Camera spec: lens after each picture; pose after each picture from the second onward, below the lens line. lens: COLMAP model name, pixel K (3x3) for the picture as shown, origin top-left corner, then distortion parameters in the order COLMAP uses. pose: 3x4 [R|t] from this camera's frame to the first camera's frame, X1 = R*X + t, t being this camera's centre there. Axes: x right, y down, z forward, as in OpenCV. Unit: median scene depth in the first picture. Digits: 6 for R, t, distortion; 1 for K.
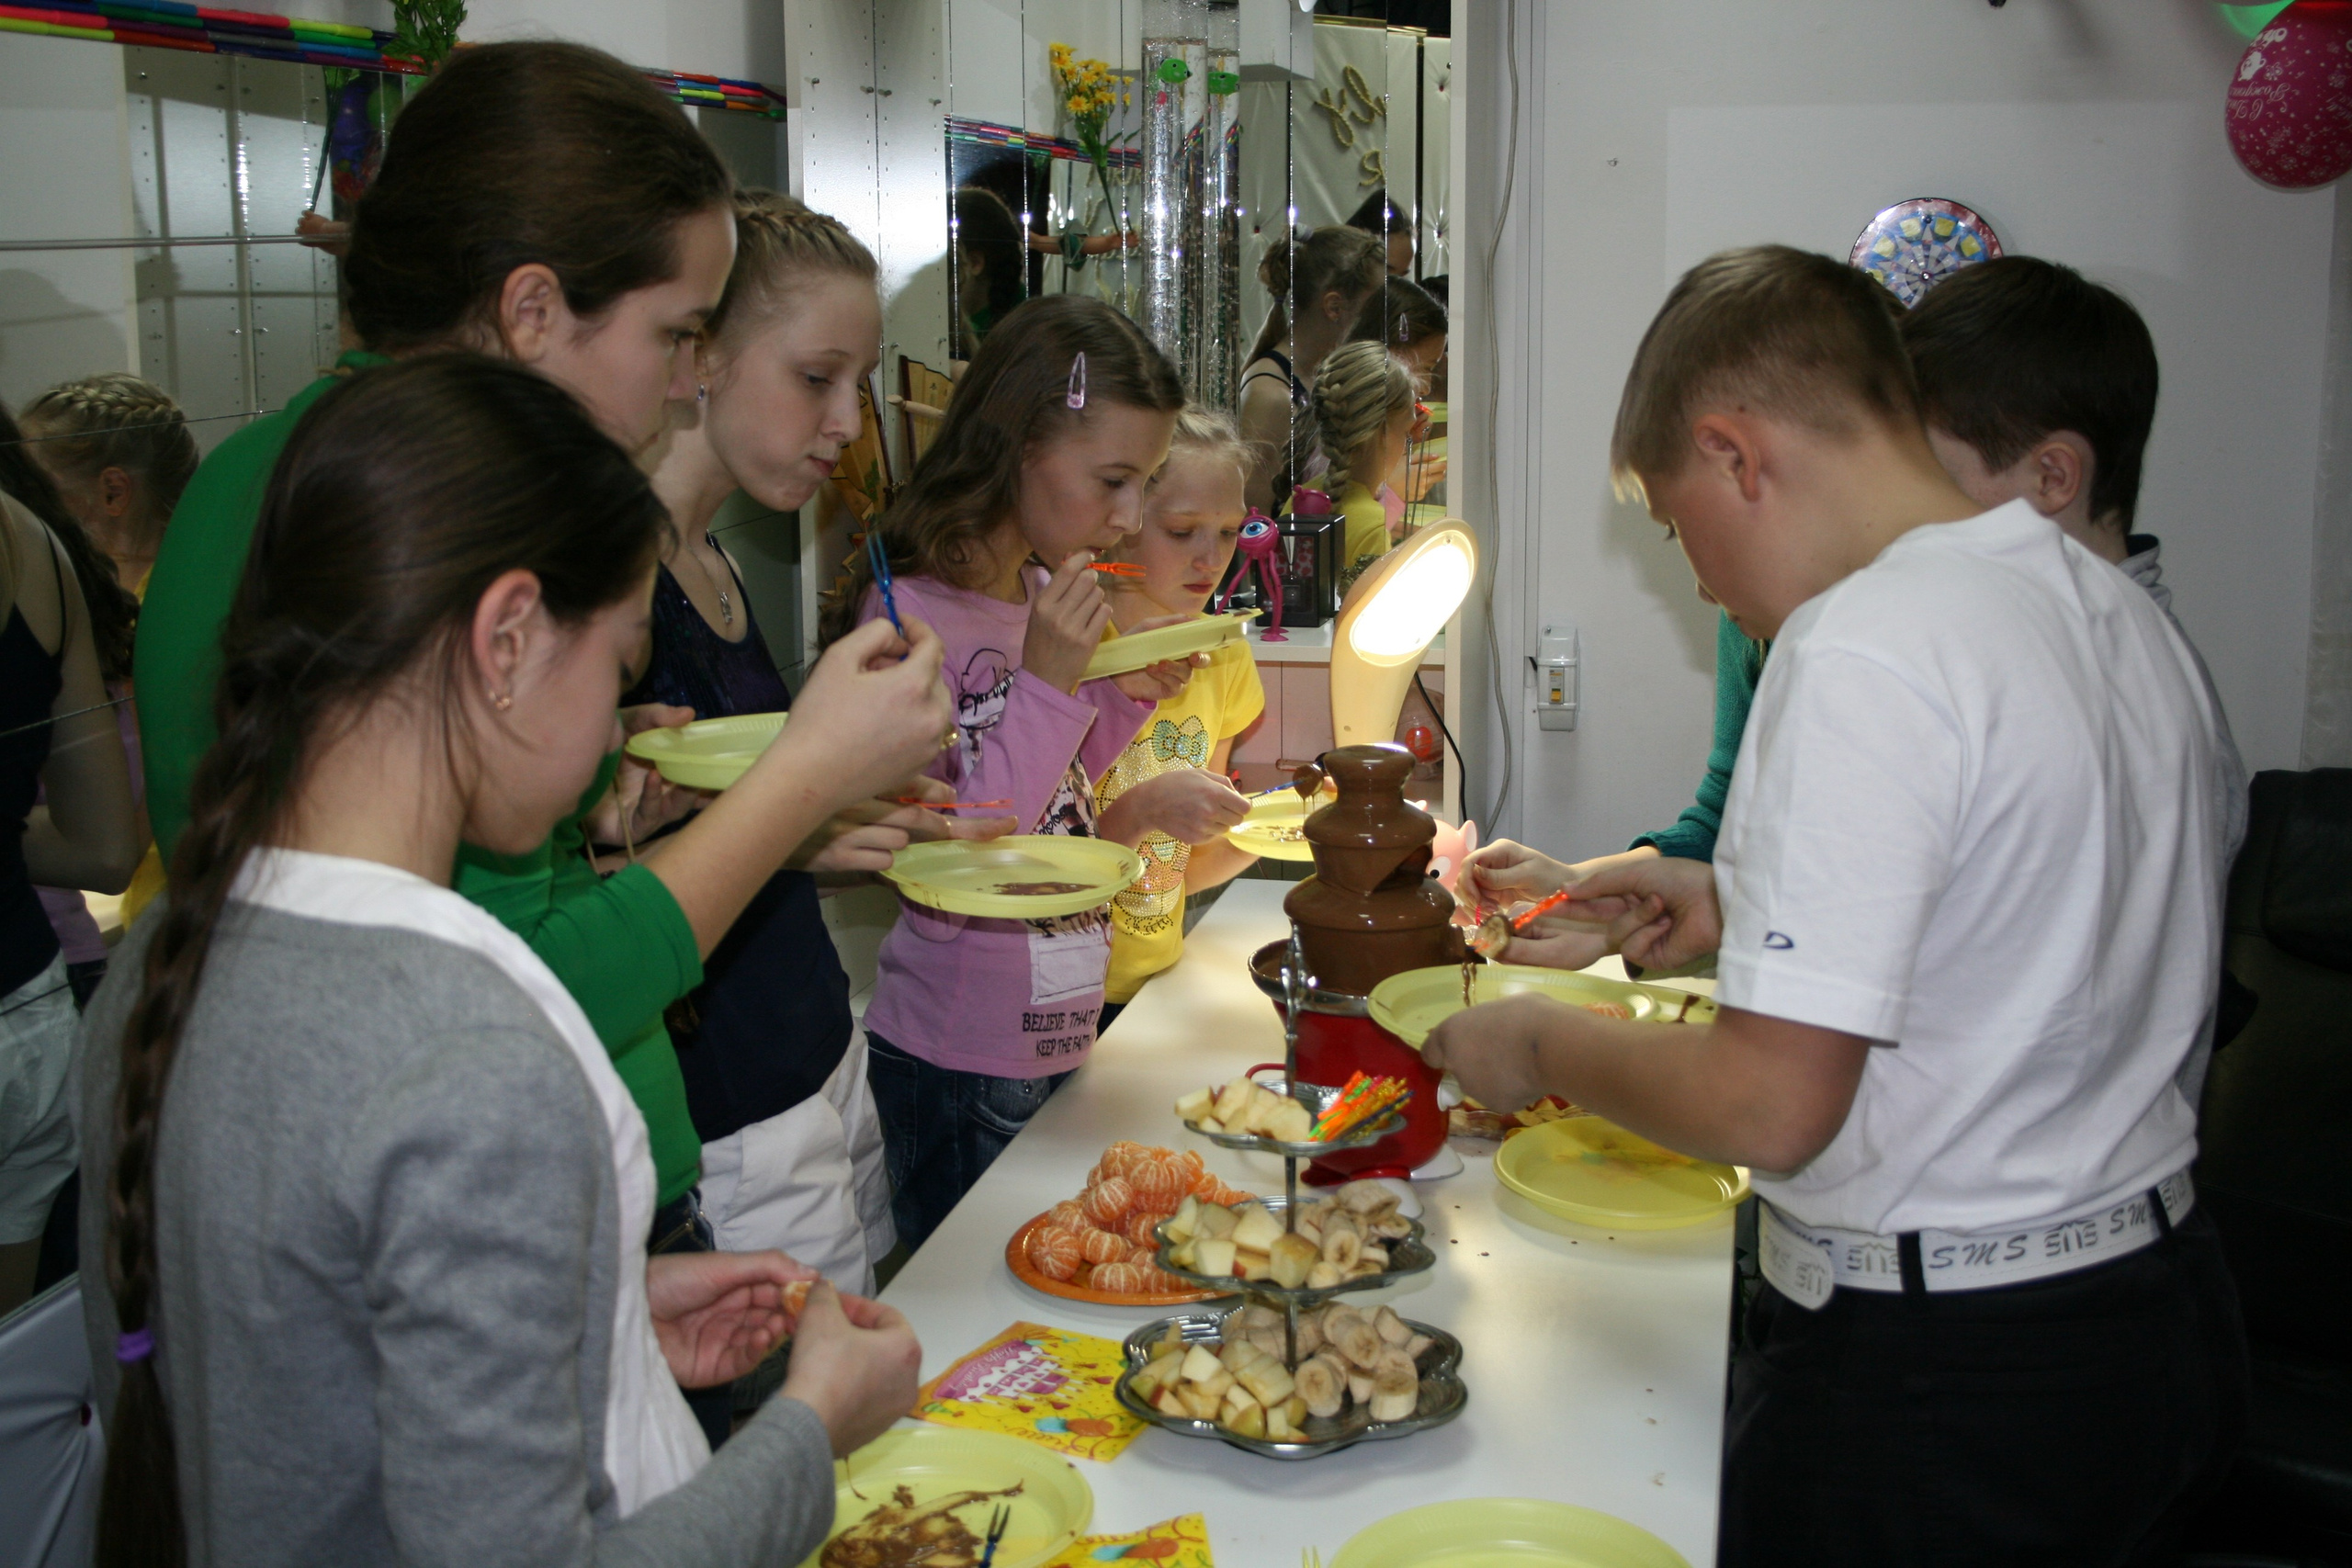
lens RADIAL K [[2820.5, 0, 1176.0], [0, 2820.5, 784.0], [0, 0, 1]] dist [-0.145829, 0.367621]
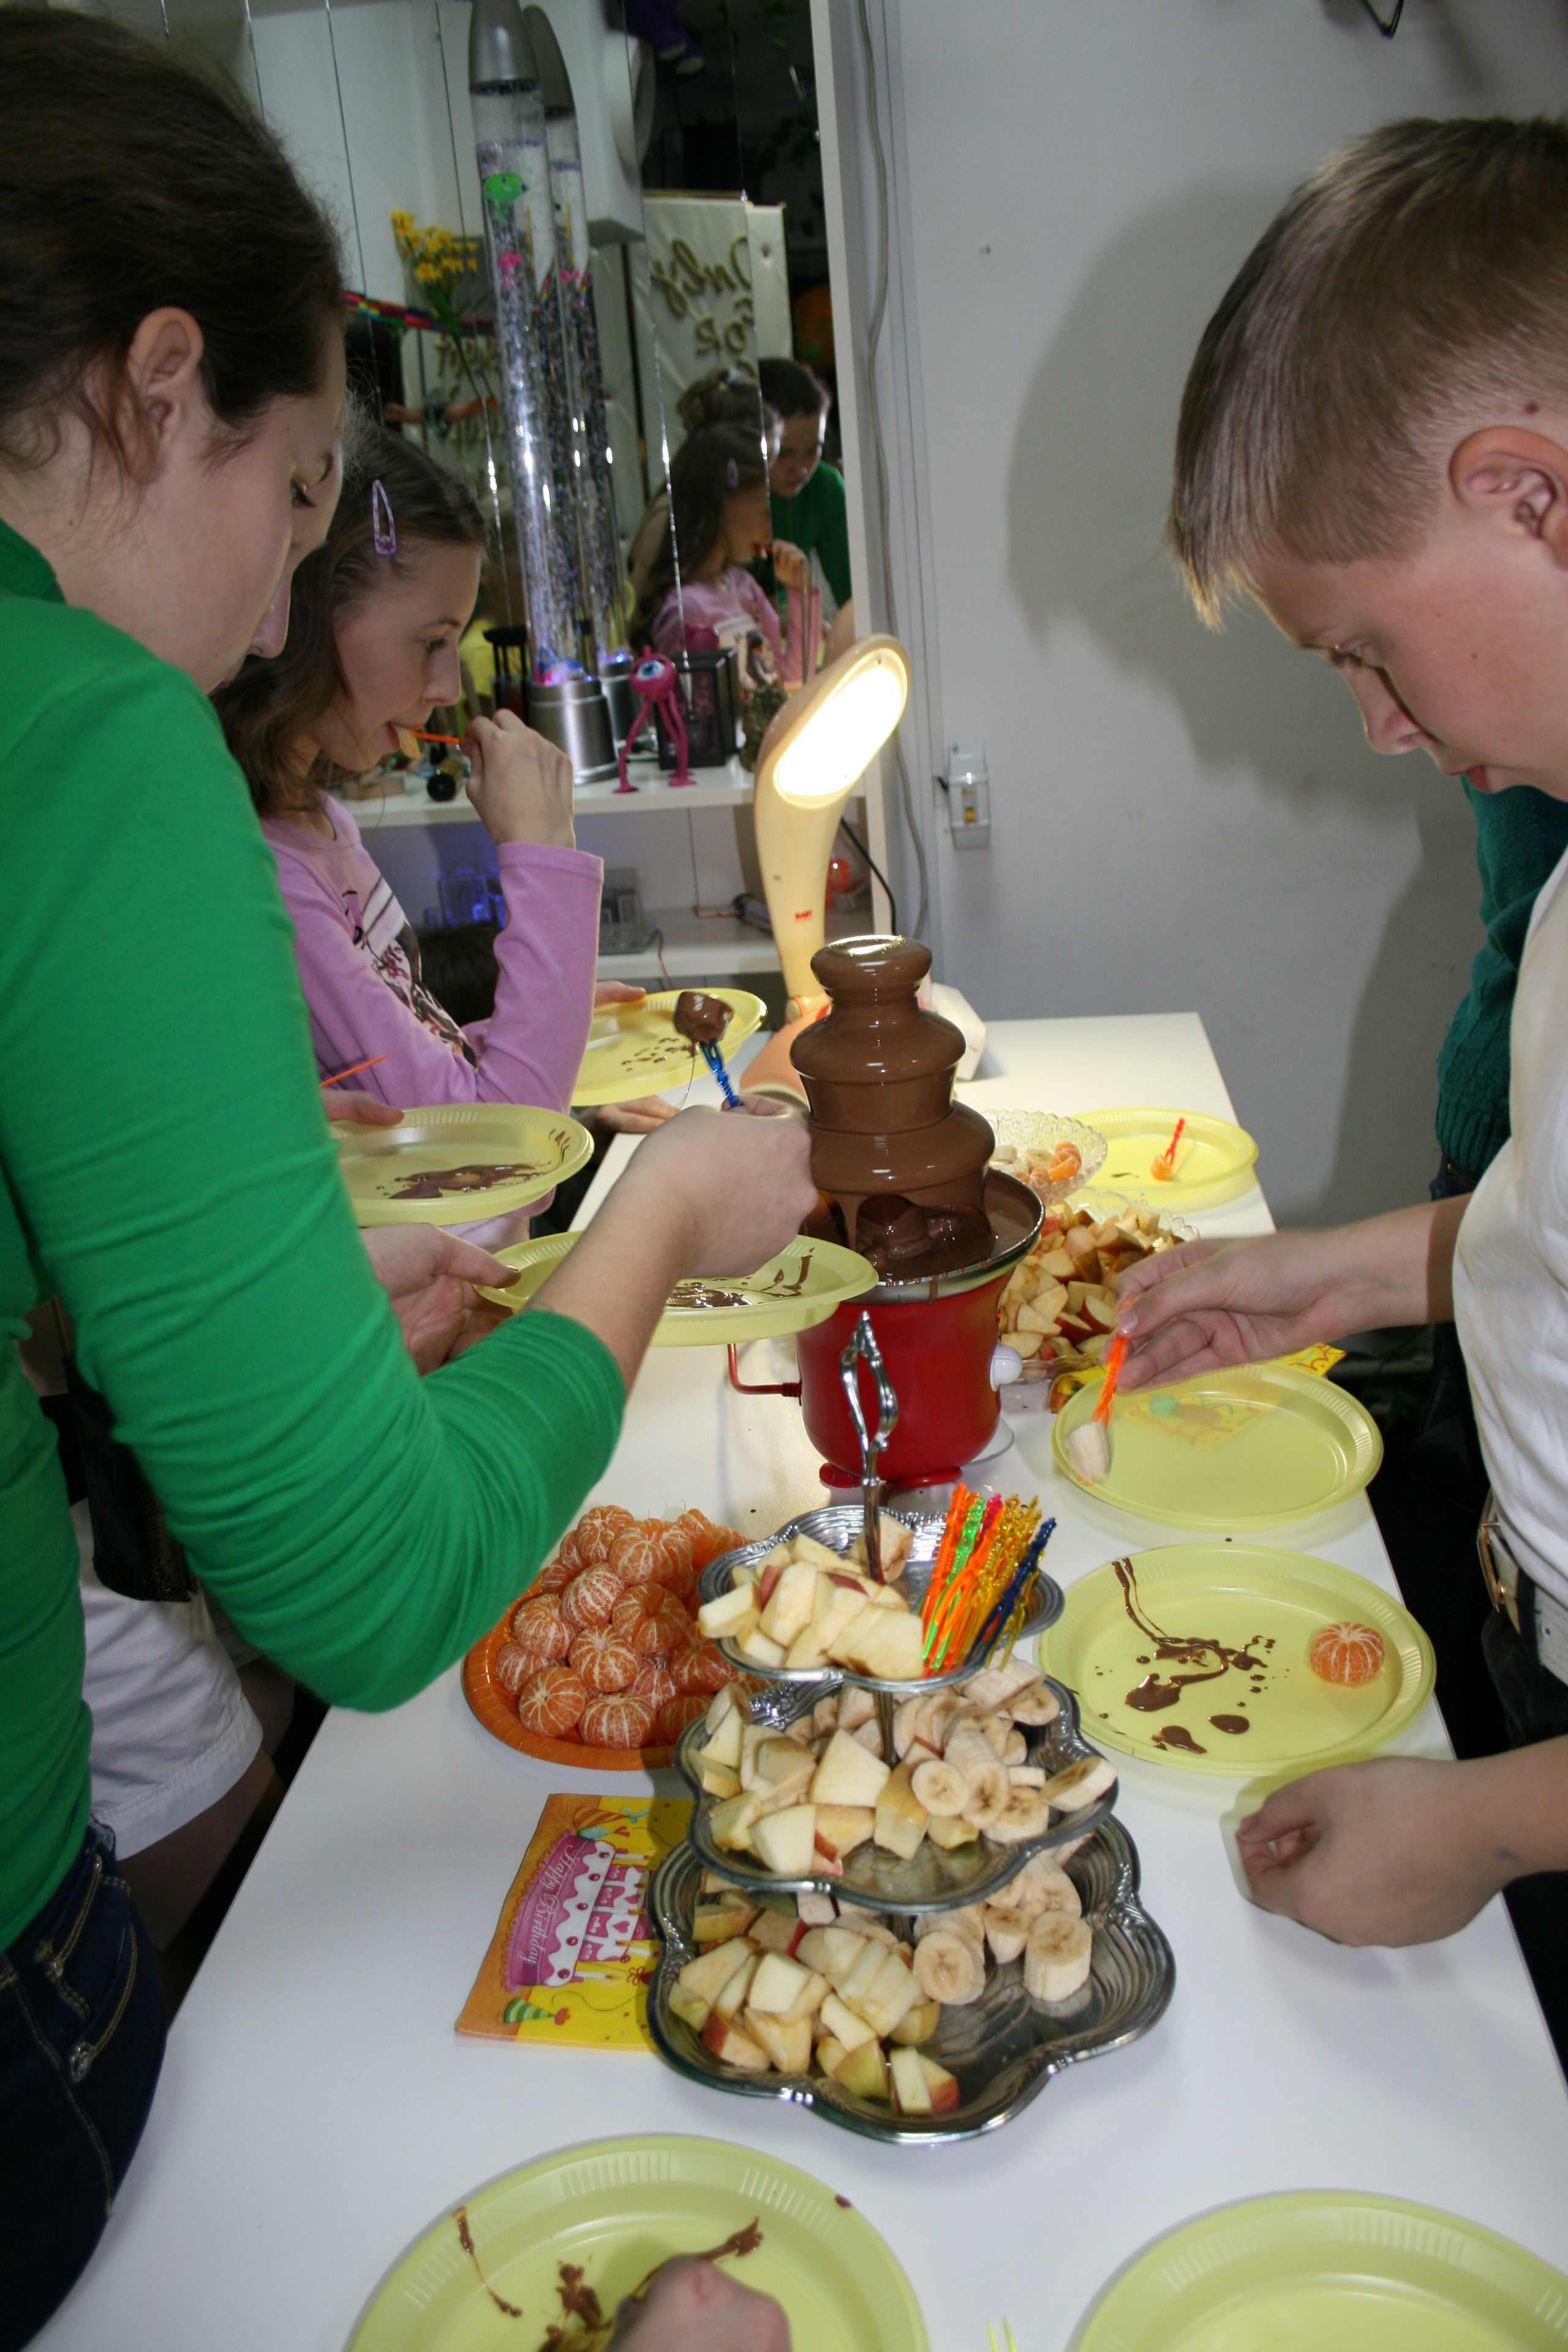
lens RADIAL K [[2032.5, 0, 785.0], [0, 2032.5, 1231.2], [0, 0, 1]] dist [-0.202960, 0.224787]
pose [[0.990388, -0.109962, 0.083908, -0.004444], [0.093037, 0.978482, 0.184164, -0.024323], [-0.102353, -0.174587, 0.979307, 0.288458]]
